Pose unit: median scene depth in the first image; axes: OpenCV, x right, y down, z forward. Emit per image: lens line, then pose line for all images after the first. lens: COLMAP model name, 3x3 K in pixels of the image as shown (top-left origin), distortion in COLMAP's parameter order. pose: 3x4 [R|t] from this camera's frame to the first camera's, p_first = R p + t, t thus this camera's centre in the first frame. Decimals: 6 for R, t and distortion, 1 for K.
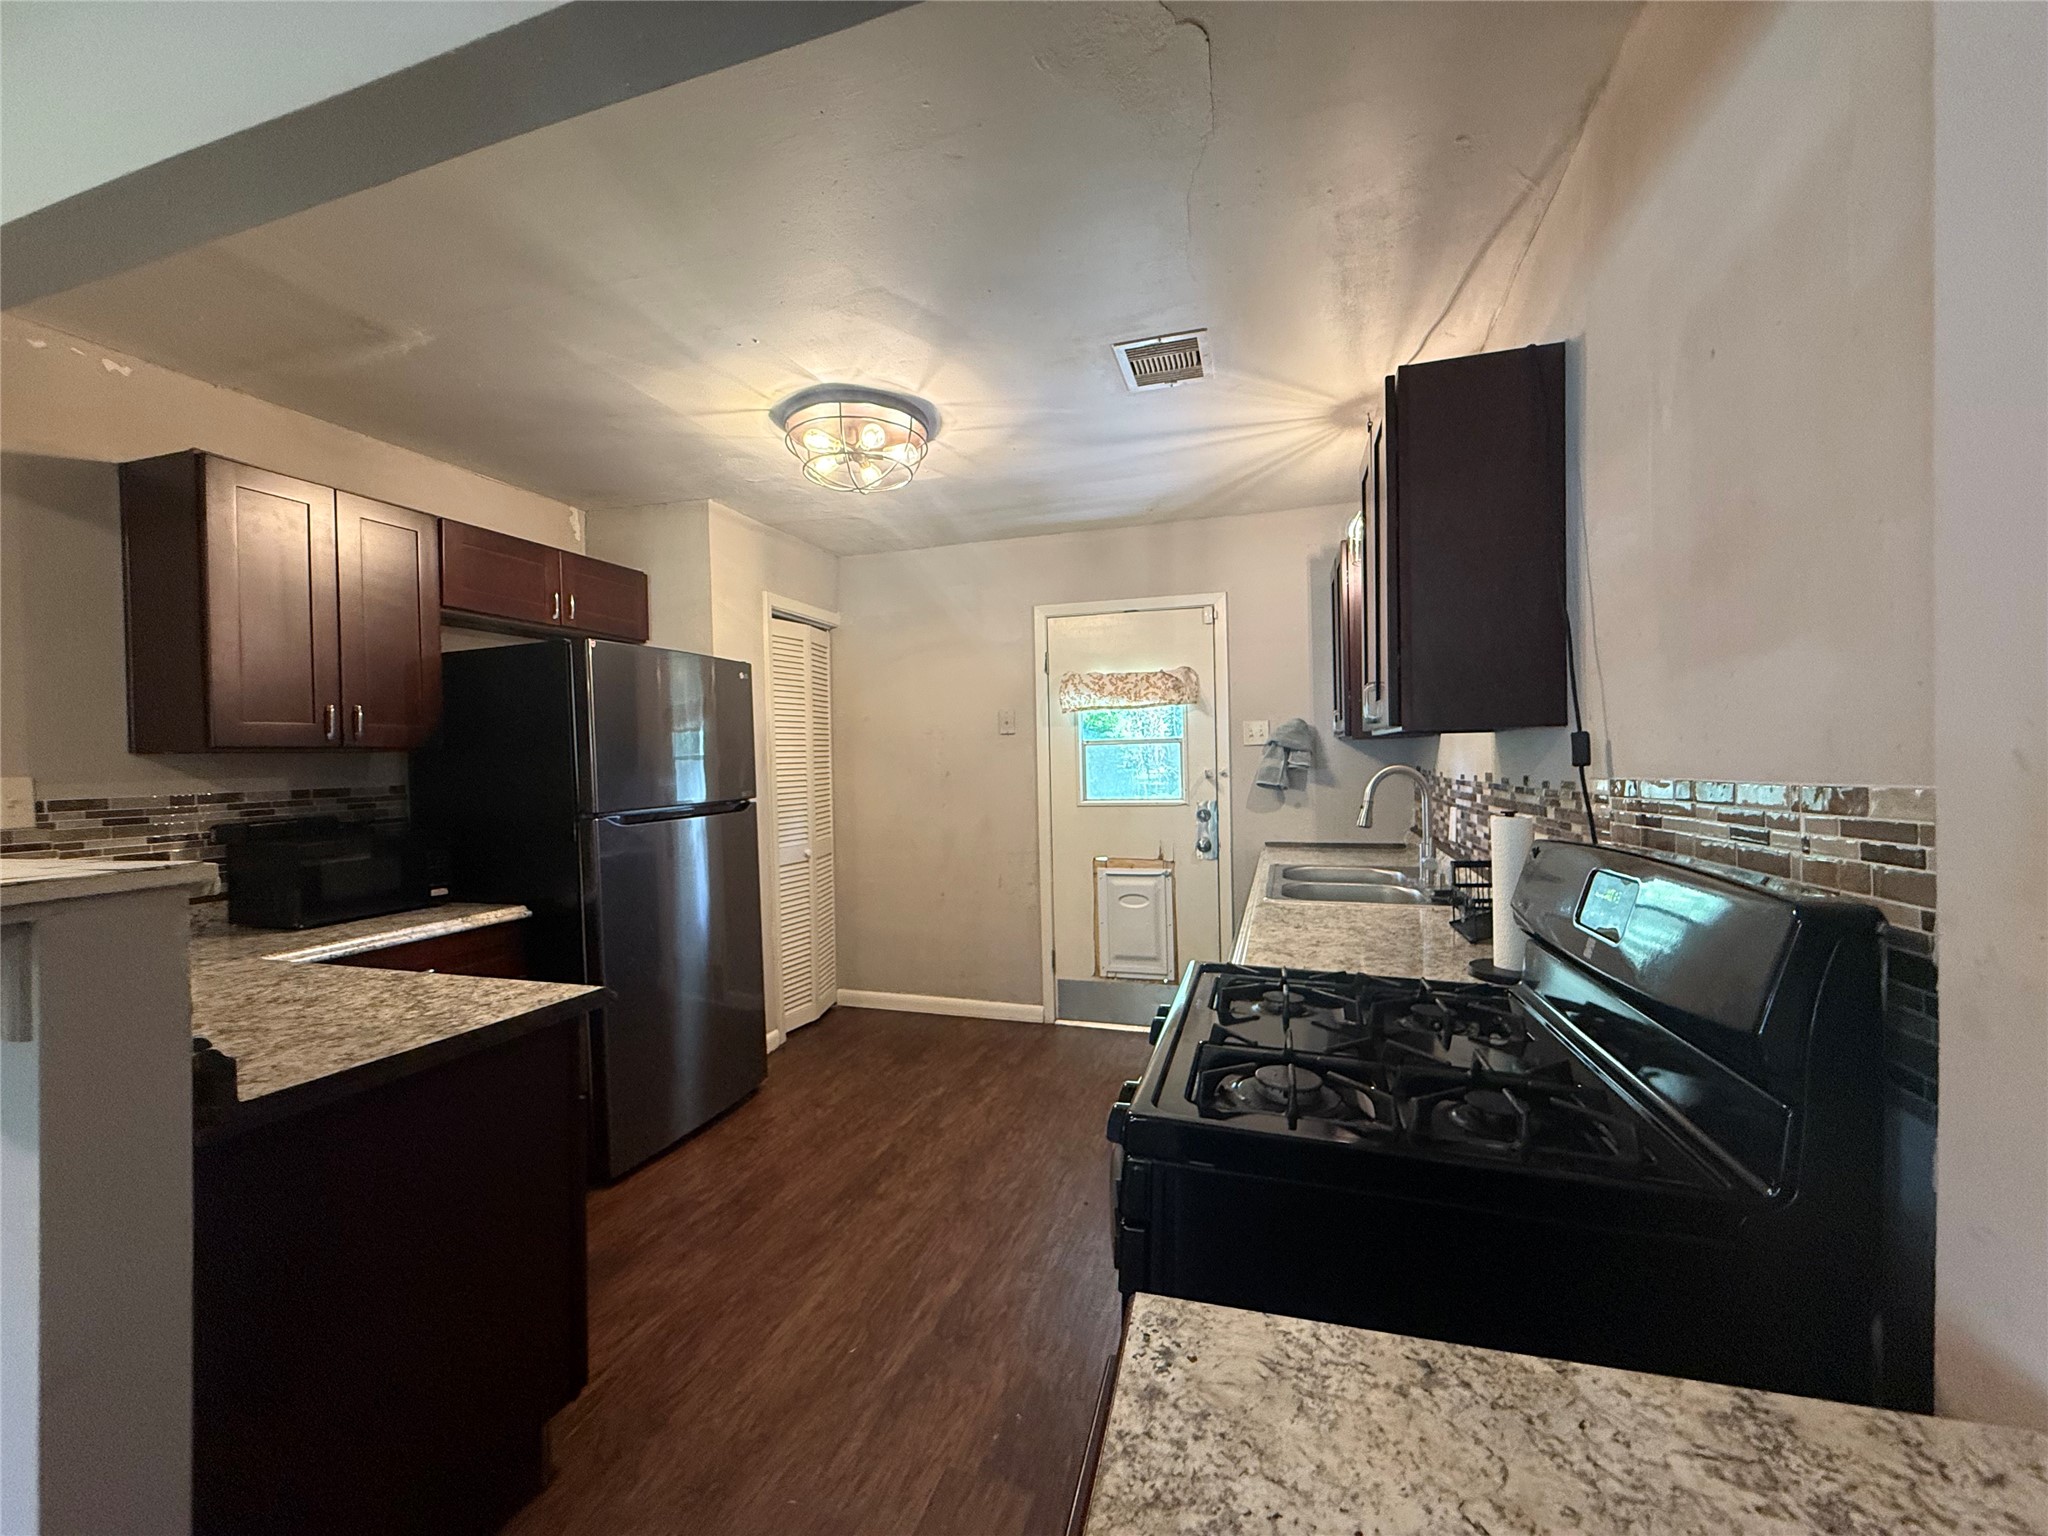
lens RADIAL K [[819.2, 0, 1024.0], [0, 819.2, 768.0], [0, 0, 1]] dist [-0.000130, -0.000026]
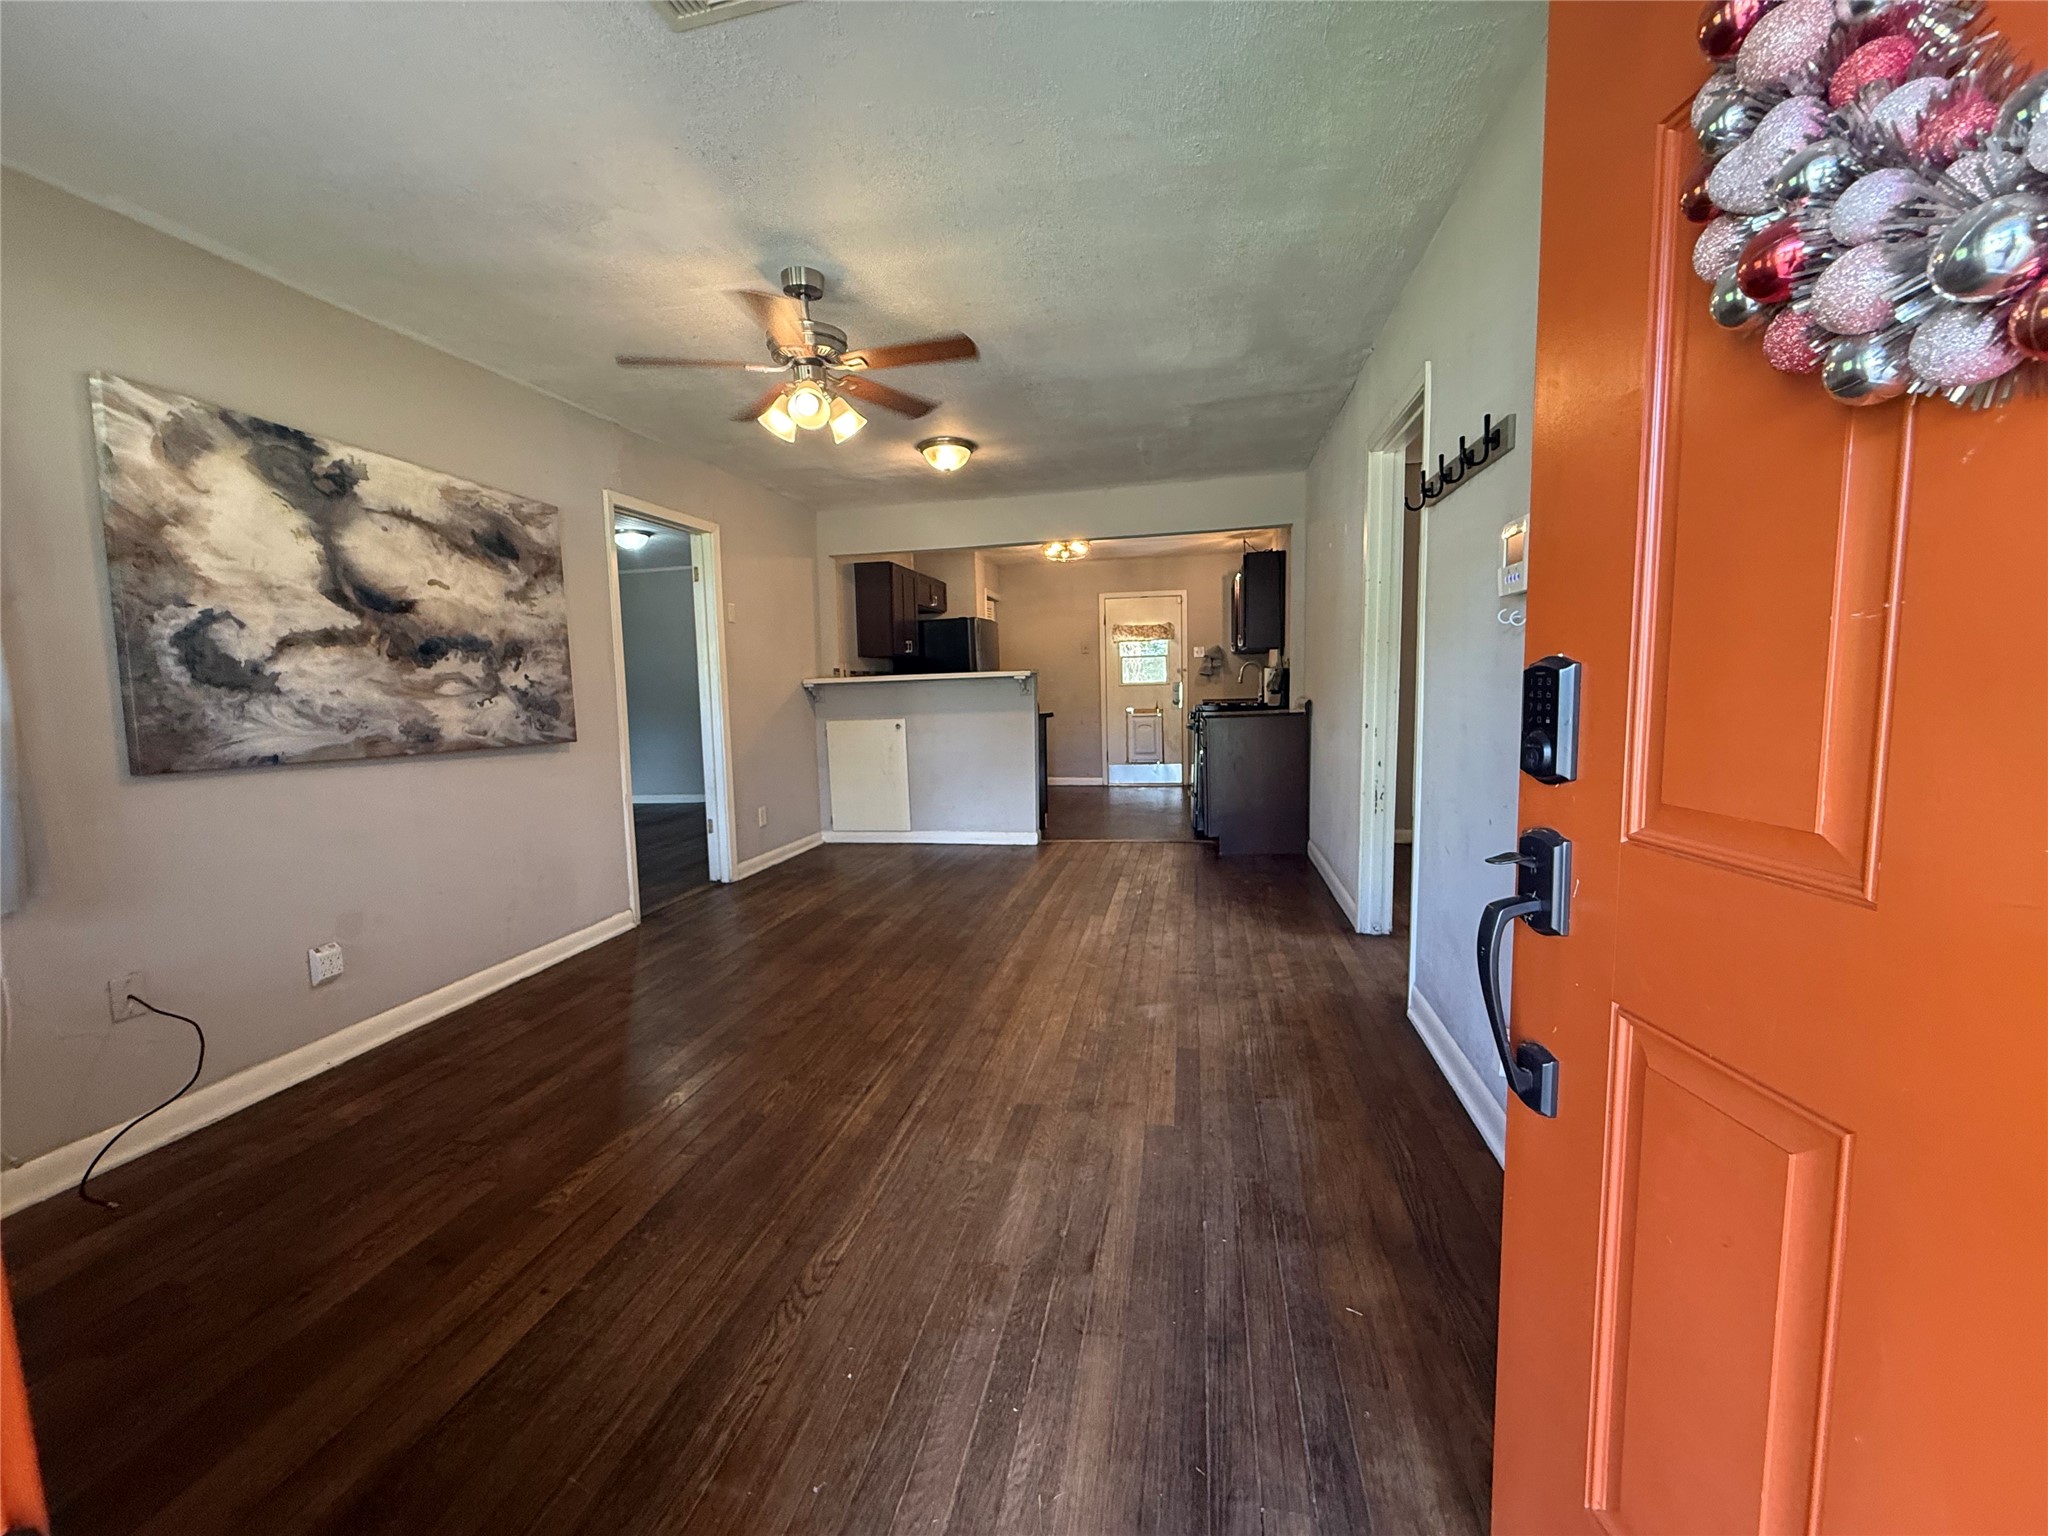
lens RADIAL K [[819.2, 0, 1024.0], [0, 819.2, 768.0], [0, 0, 1]] dist [-0.000130, -0.000026]
pose [[0.994837, -0.017187, 0.100018, -0.436324], [0.007992, 0.995763, 0.091613, 0.066695], [-0.101168, -0.090341, 0.990759, -1.248196]]
